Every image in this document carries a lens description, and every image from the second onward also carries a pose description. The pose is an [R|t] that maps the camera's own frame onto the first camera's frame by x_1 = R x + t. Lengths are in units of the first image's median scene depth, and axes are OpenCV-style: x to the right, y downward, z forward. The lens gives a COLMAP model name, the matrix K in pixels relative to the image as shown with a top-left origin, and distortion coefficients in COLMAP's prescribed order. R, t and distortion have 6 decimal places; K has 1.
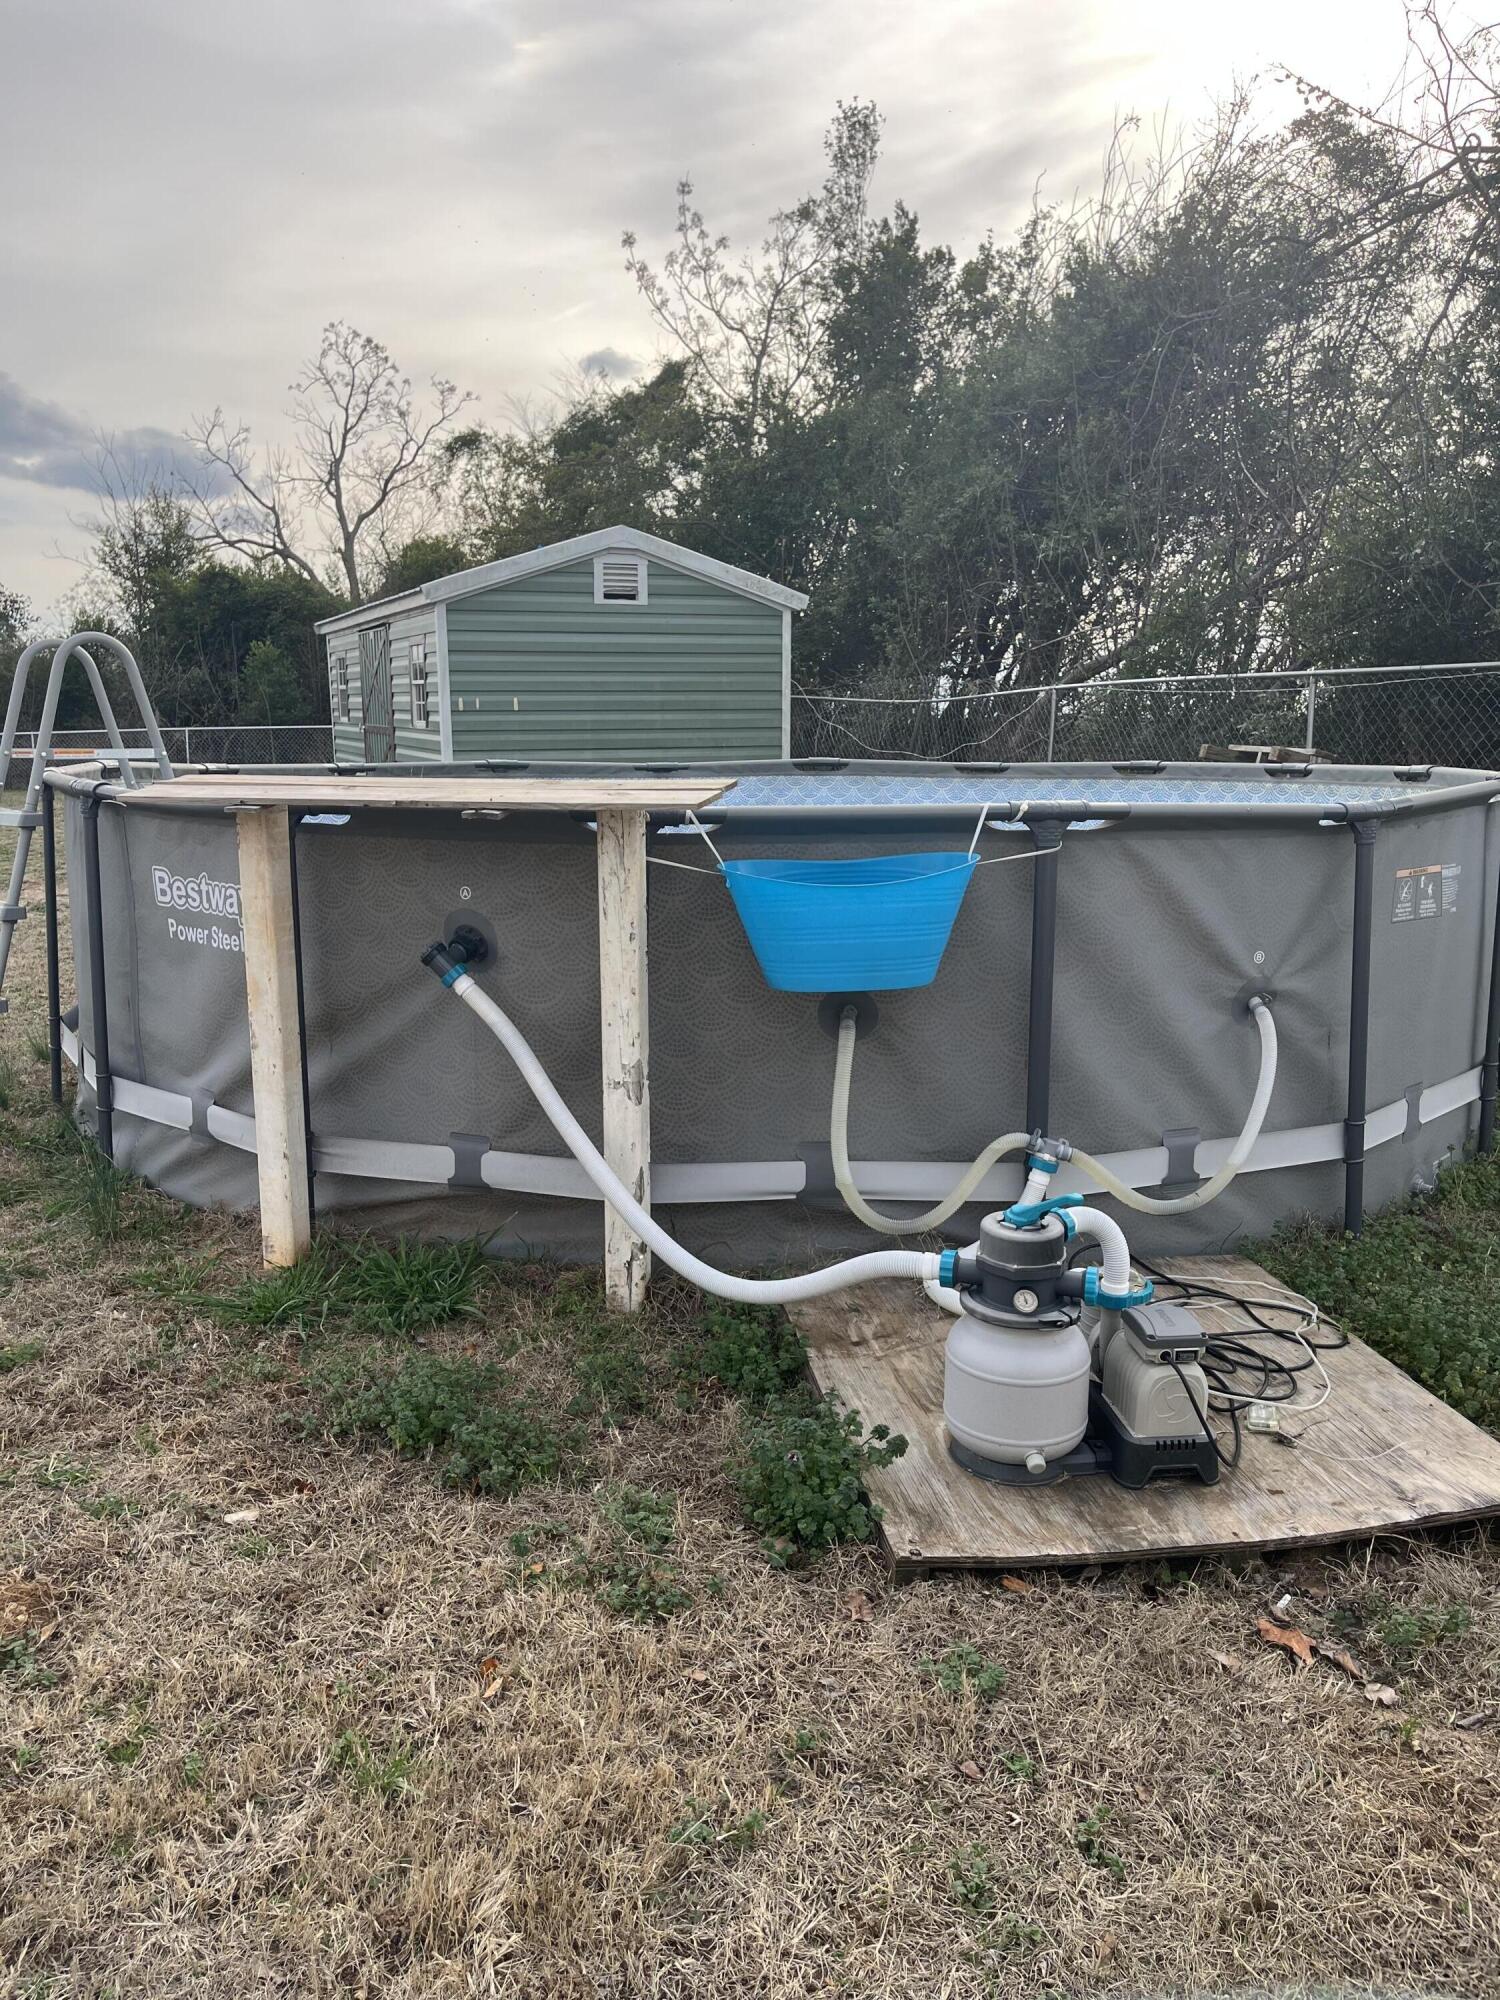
lens RADIAL K [[1506.8, 0, 749.3], [0, 1506.8, 1012.9], [0, 0, 1]] dist [0.055143, -0.068485]
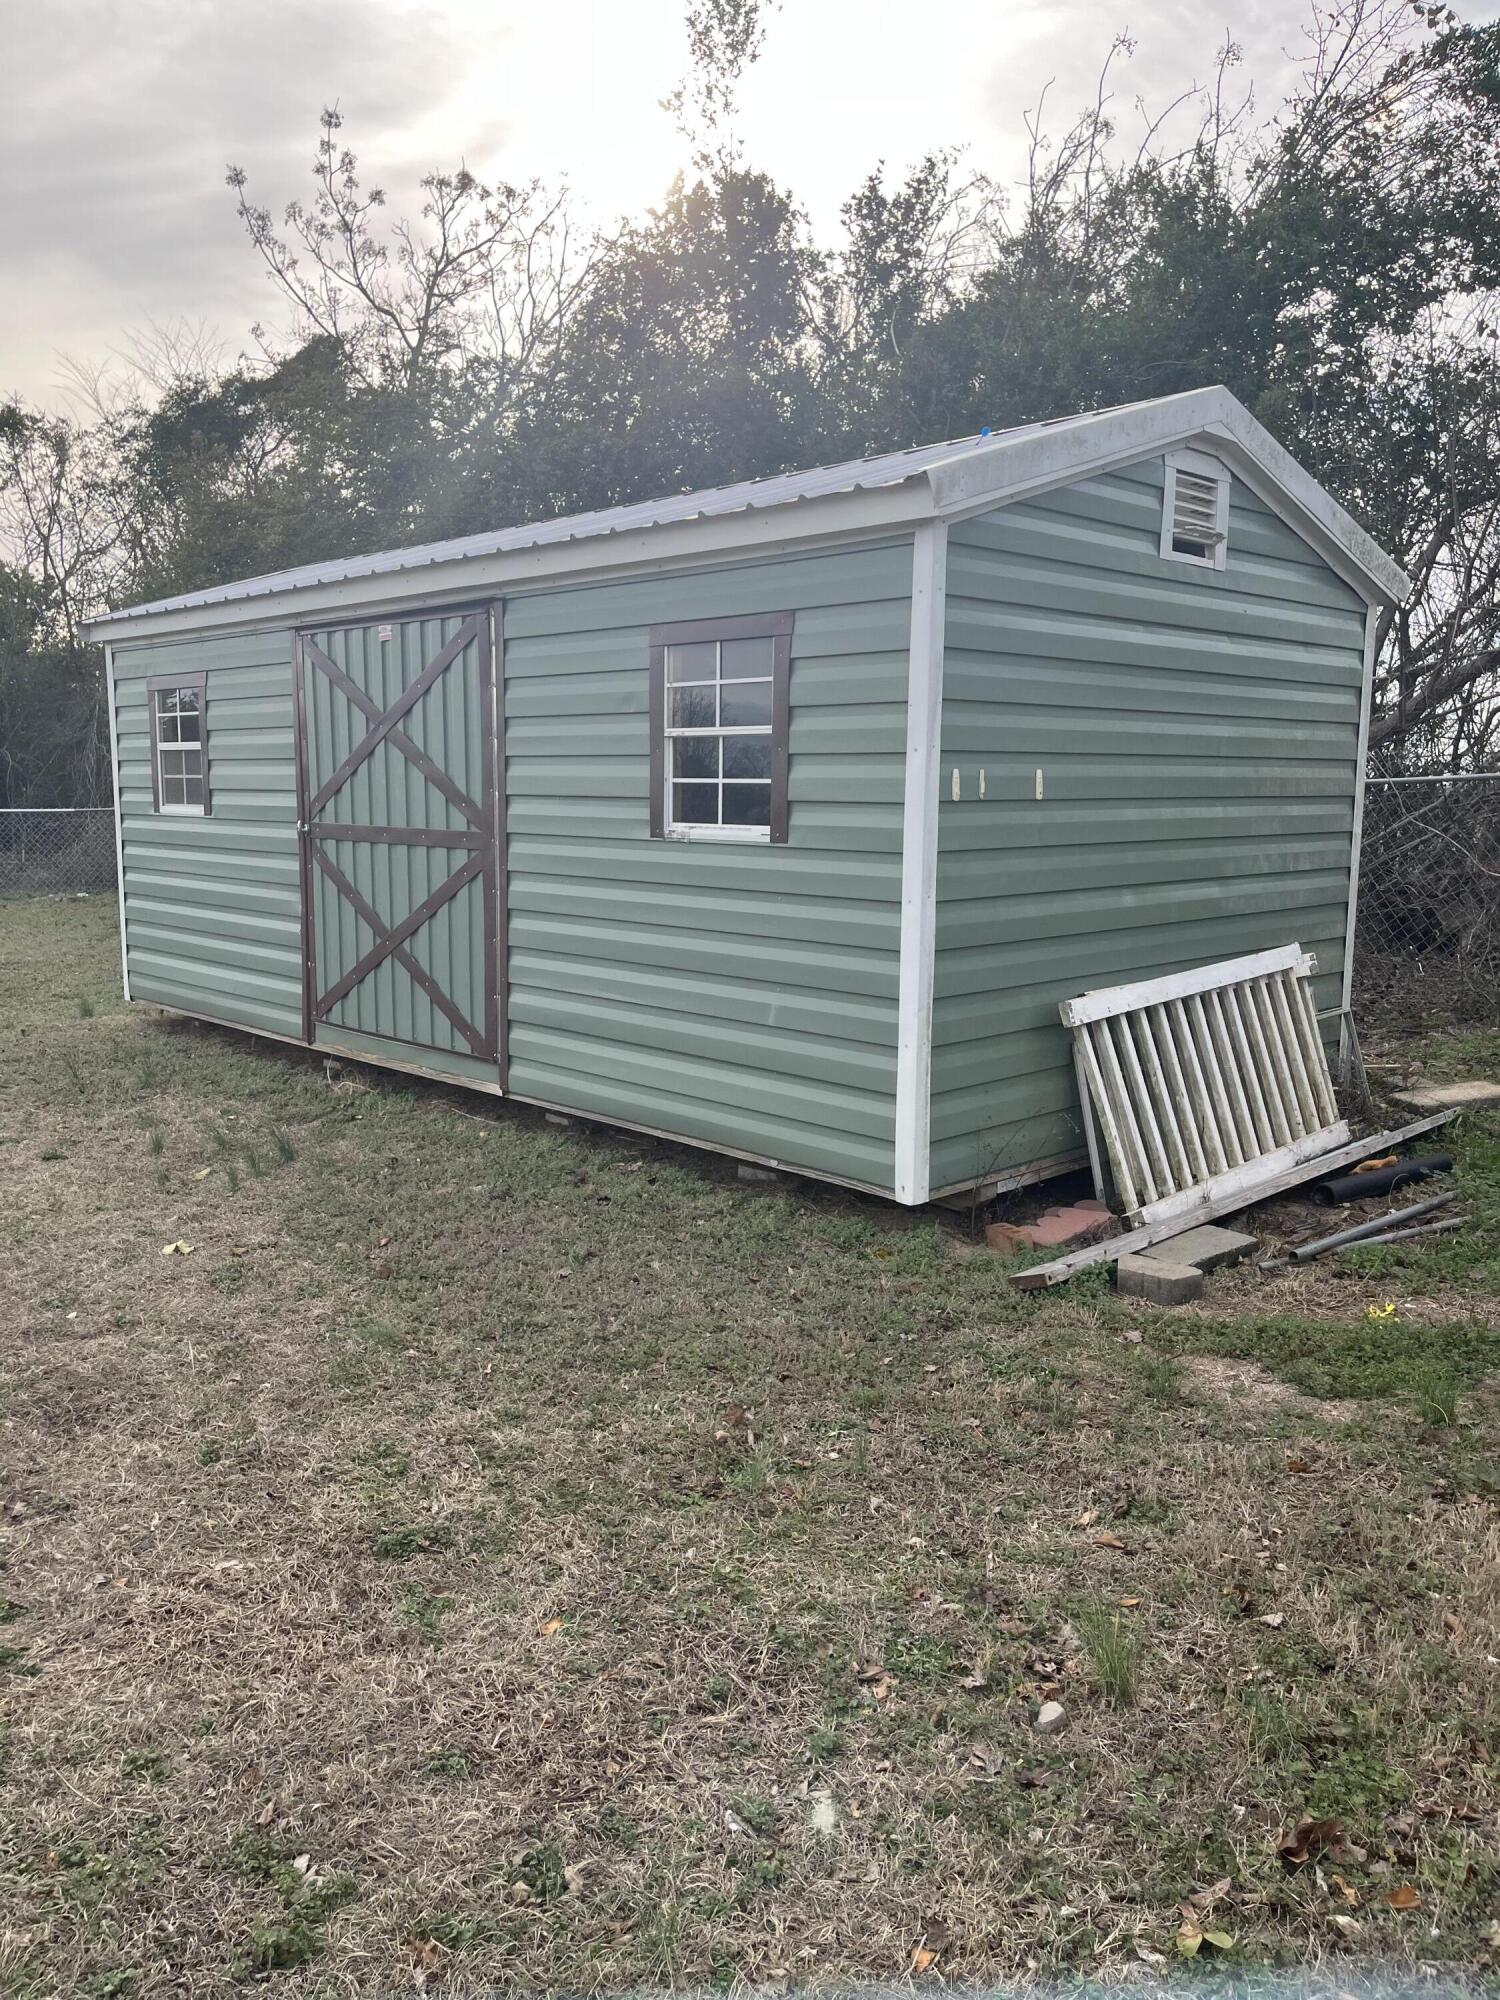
lens RADIAL K [[1506.8, 0, 741.1], [0, 1506.8, 983.3], [0, 0, 1]] dist [0.055143, -0.068485]
pose [[0.931911, -0.039860, 0.360490, -0.374536], [0.064926, 0.996221, -0.057687, -0.129868], [-0.356828, 0.077165, 0.930977, 0.639187]]
